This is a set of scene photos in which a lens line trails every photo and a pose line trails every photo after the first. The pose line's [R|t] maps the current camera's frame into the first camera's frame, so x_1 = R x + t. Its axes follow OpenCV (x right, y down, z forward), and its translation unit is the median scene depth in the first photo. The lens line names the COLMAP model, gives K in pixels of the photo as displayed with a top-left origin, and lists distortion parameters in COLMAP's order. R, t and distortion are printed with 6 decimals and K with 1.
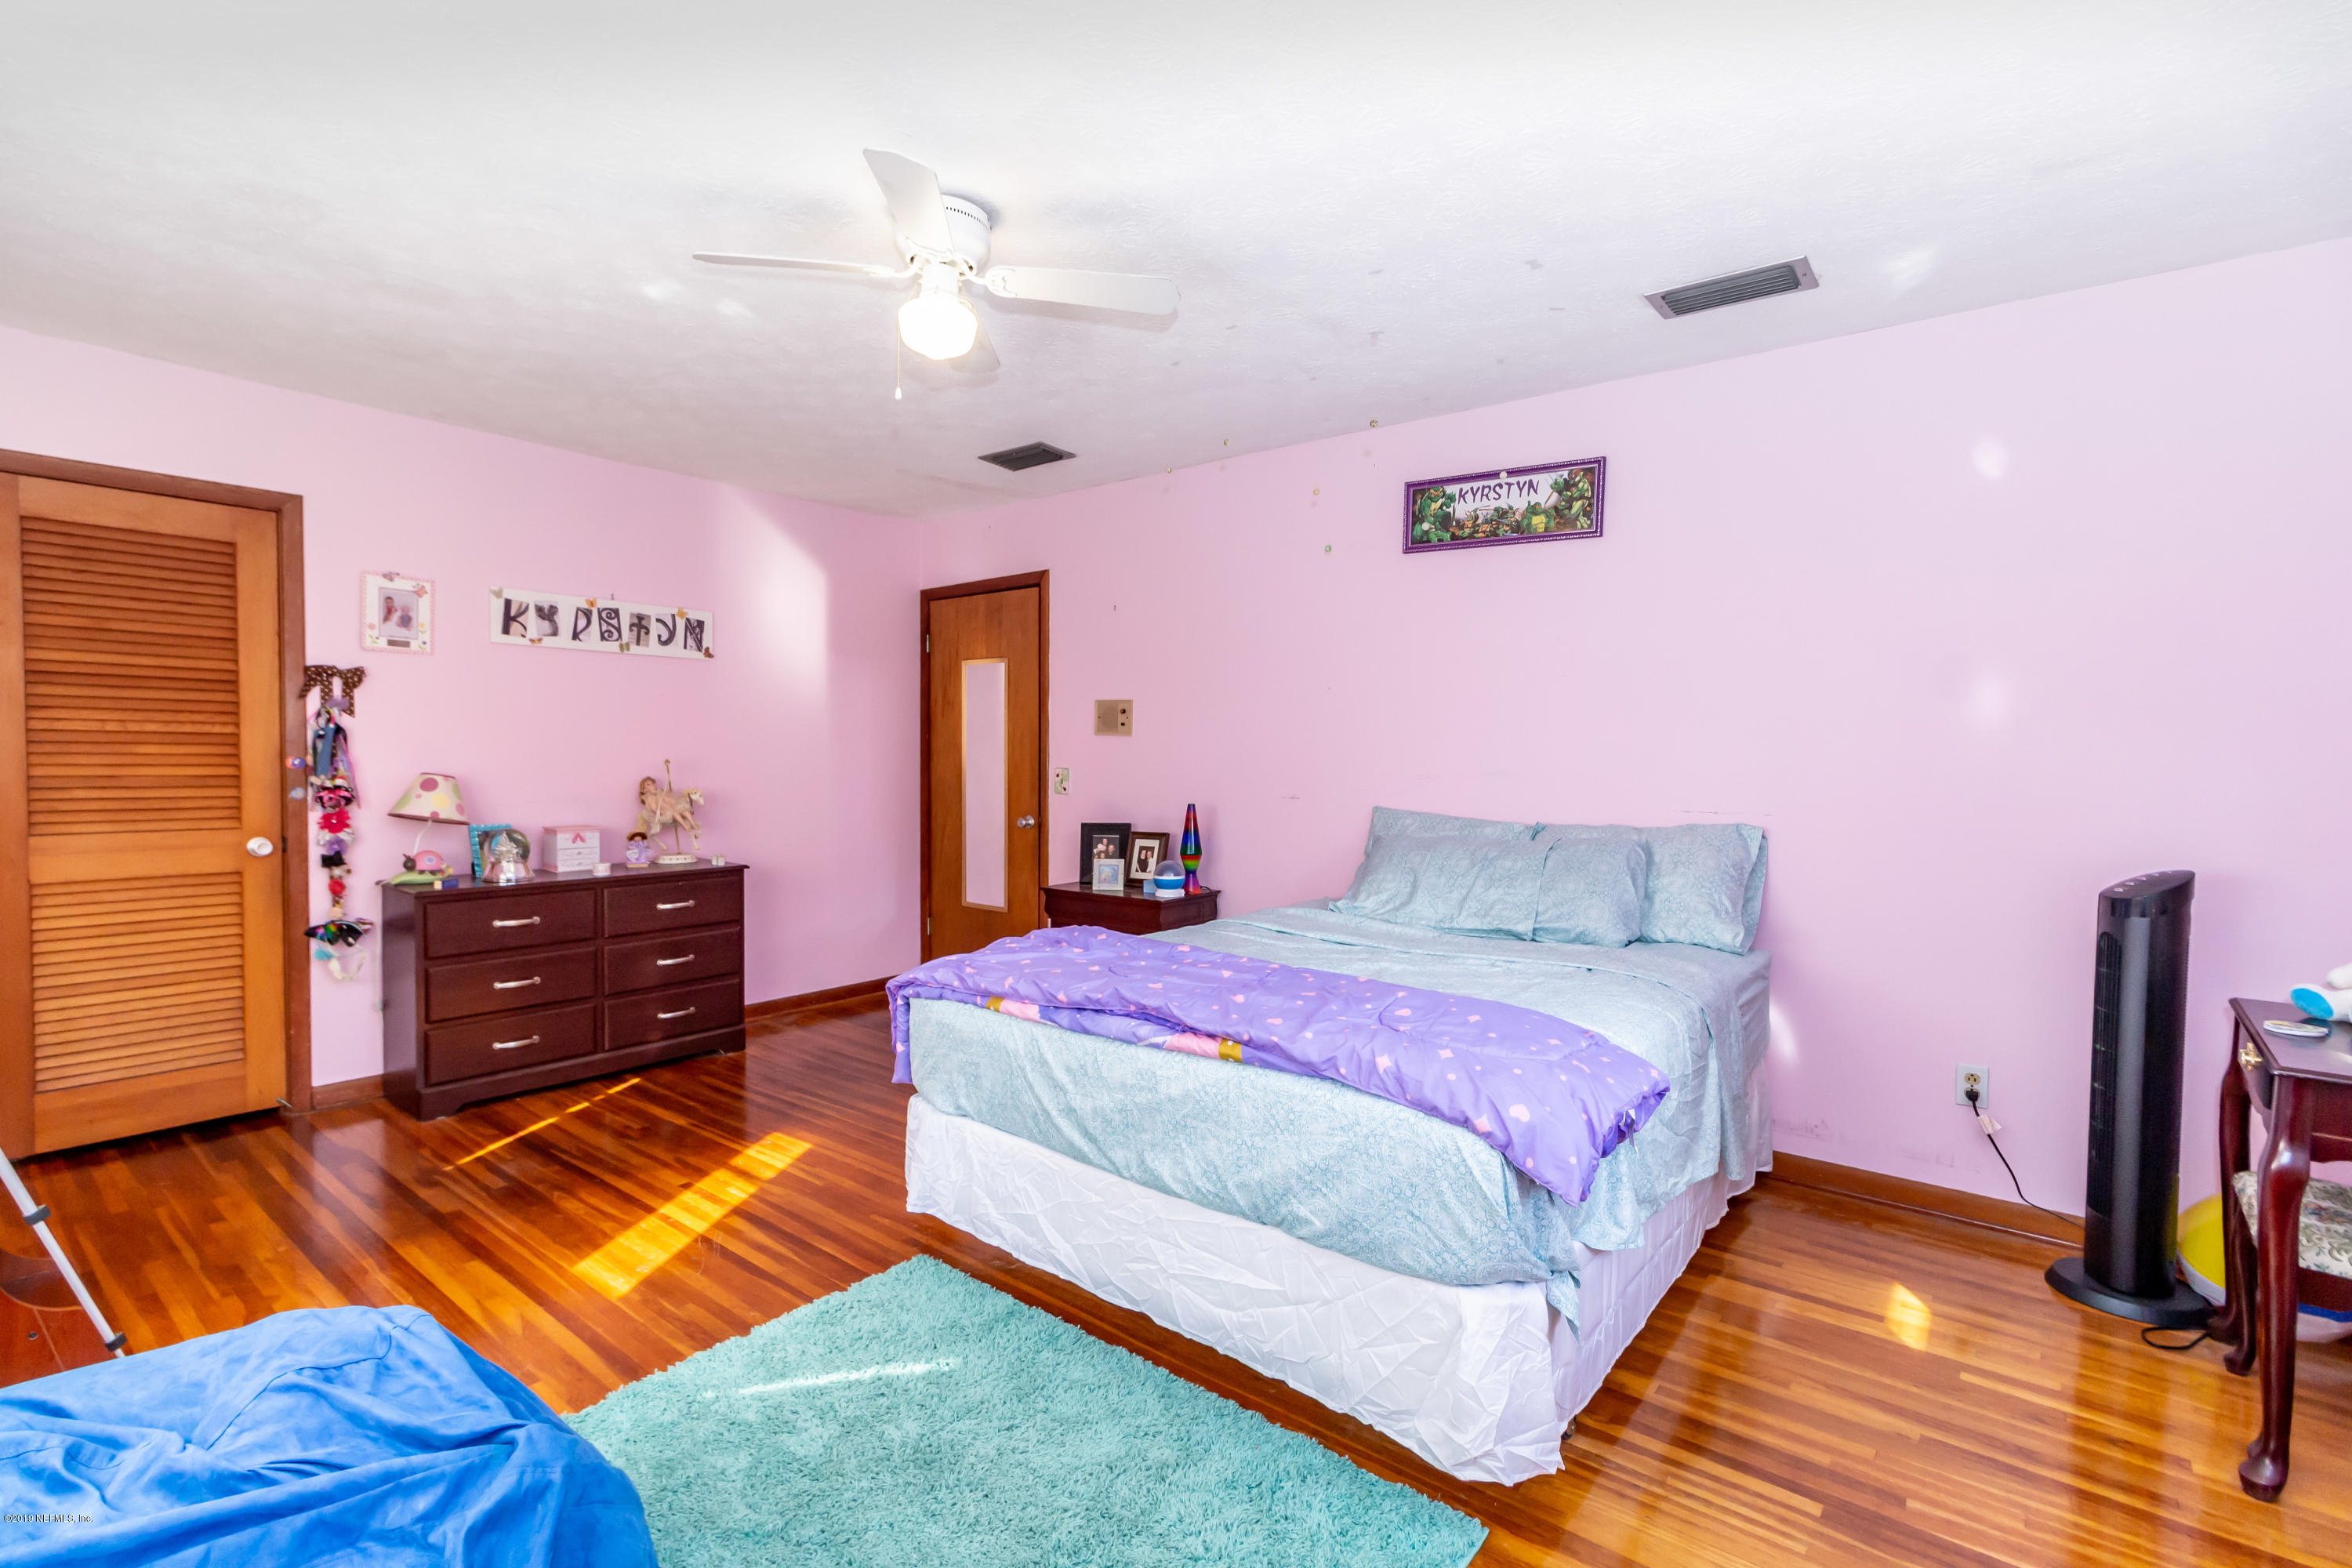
lens RADIAL K [[1091.4, 0, 1170.0], [0, 1091.4, 781.5], [0, 0, 1]] dist [-0.000311, -0.000113]
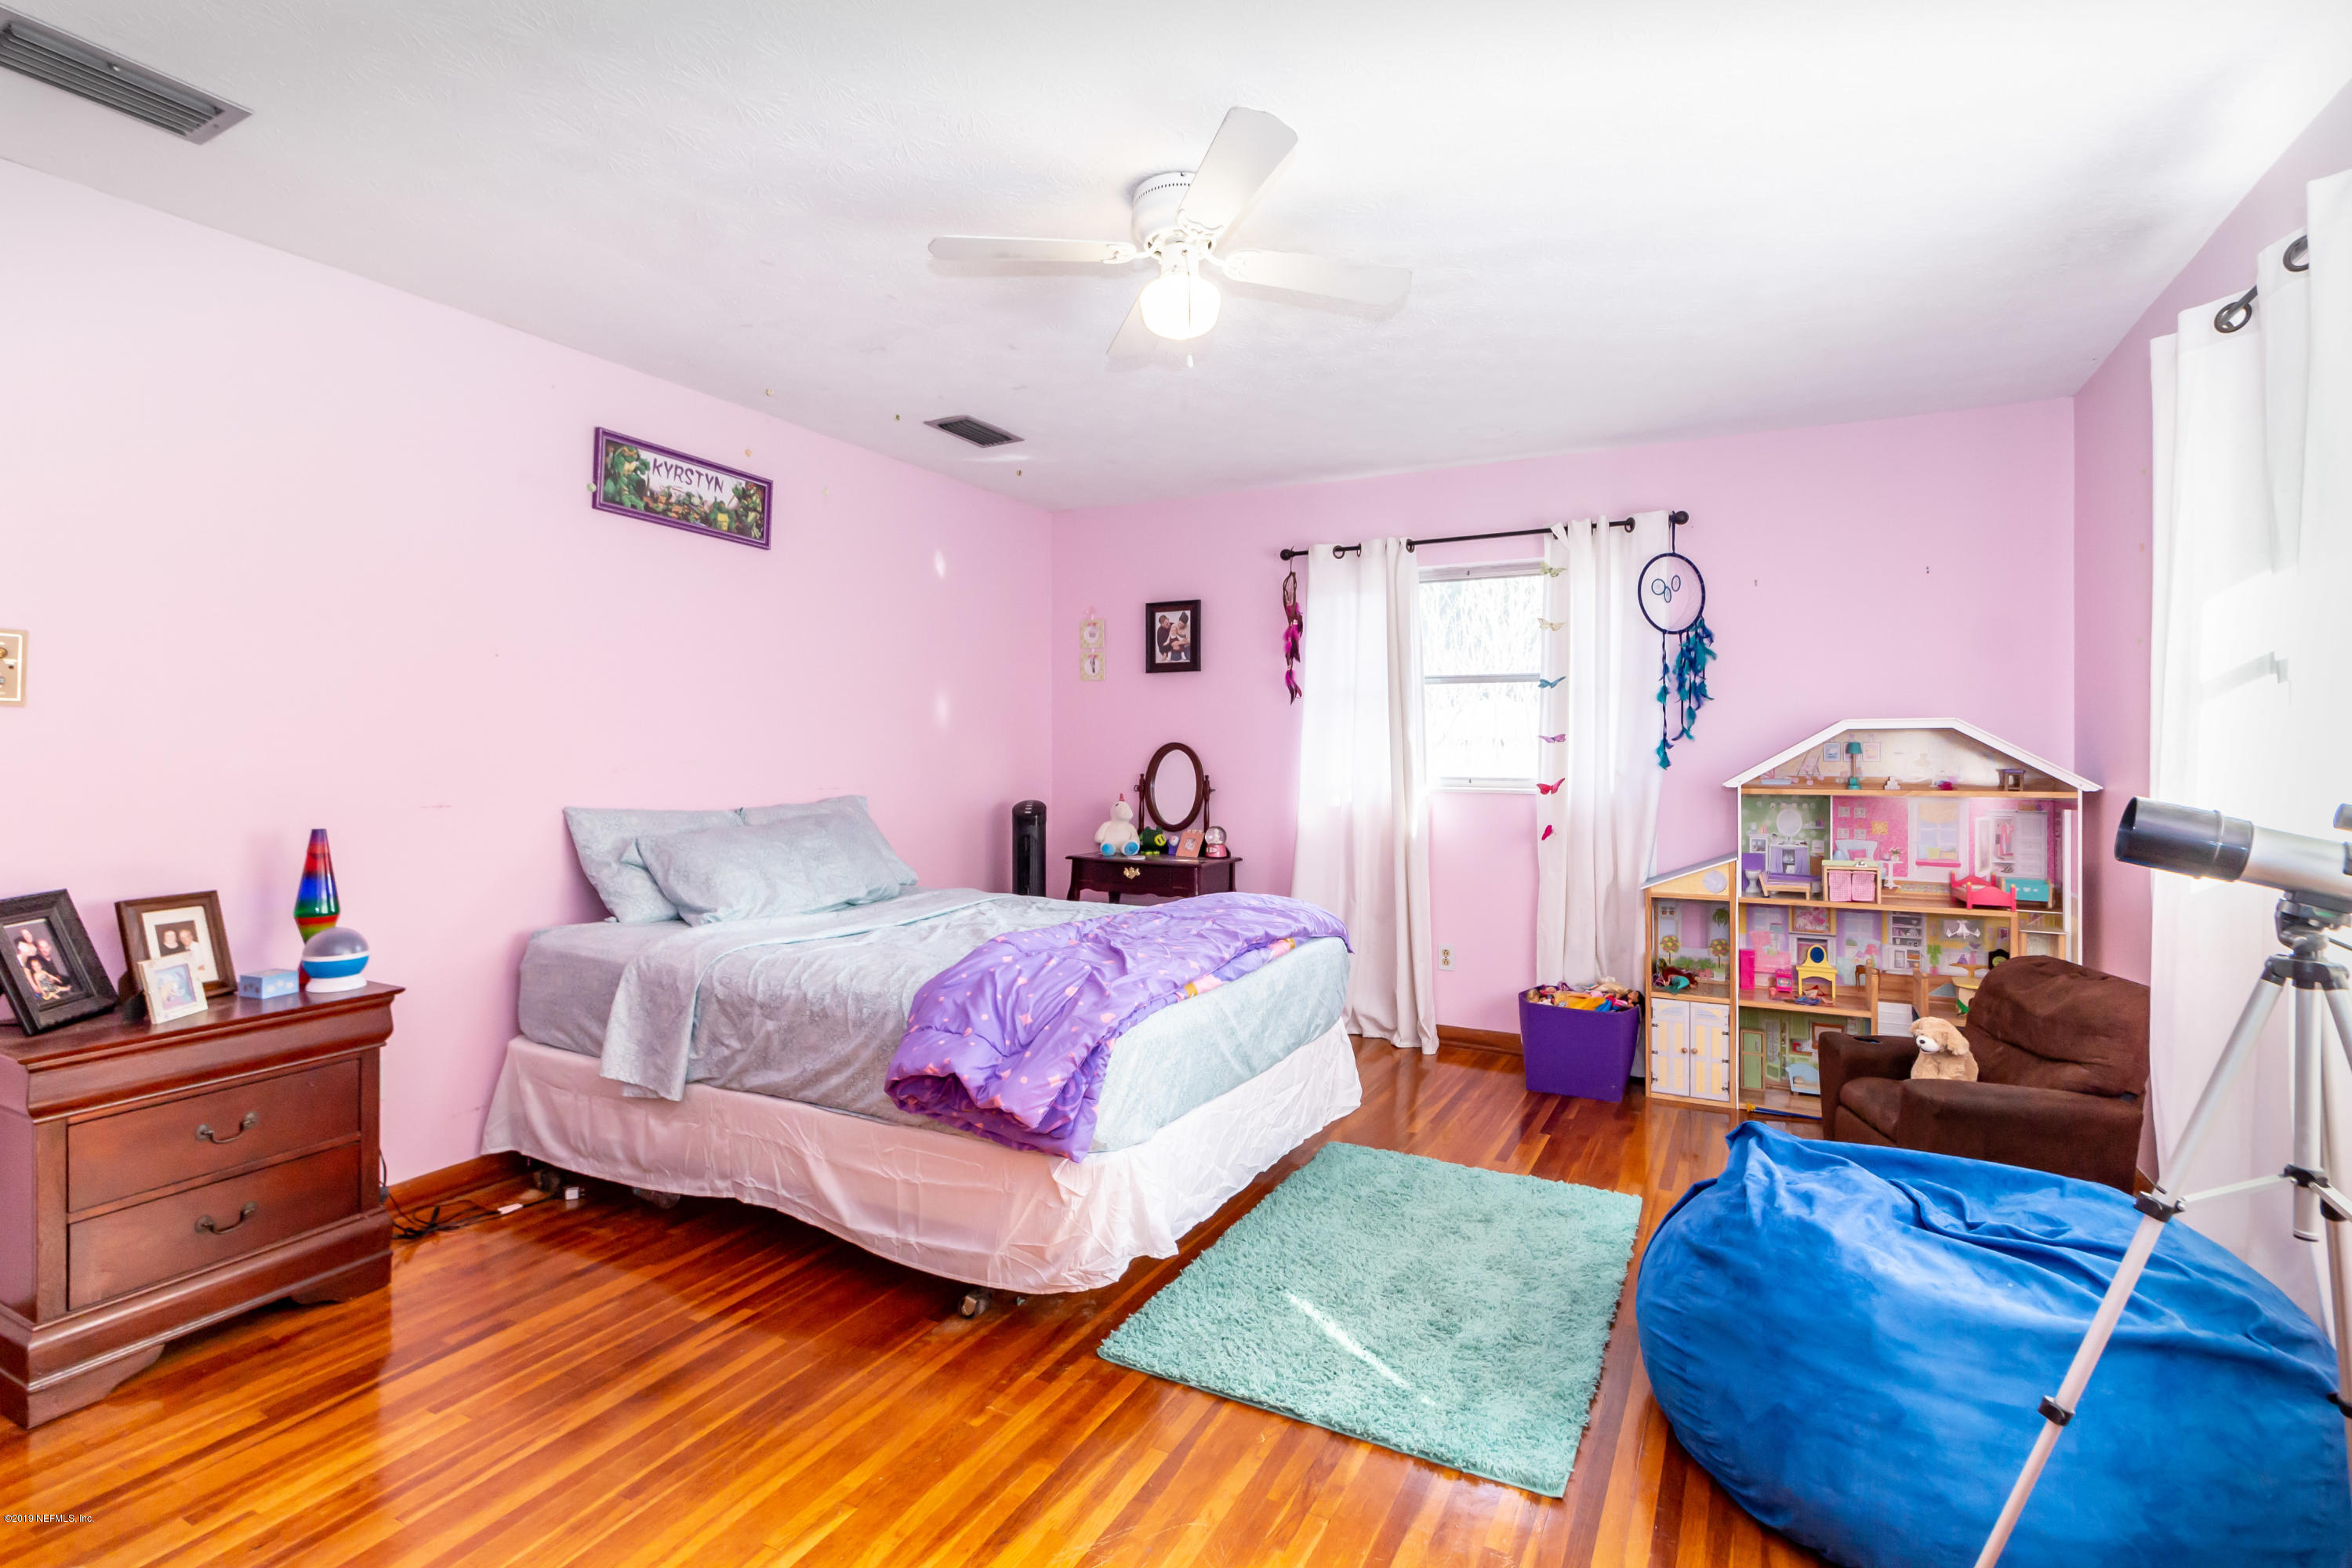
lens RADIAL K [[1129.5, 0, 1089.4], [0, 1129.5, 745.3], [0, 0, 1]] dist [-0.000102, 0.000022]
pose [[-0.153011, -0.013897, 0.988127, -0.769636], [0.018575, 0.999684, 0.016936, -0.032897], [-0.988050, 0.020945, -0.152705, 0.803679]]
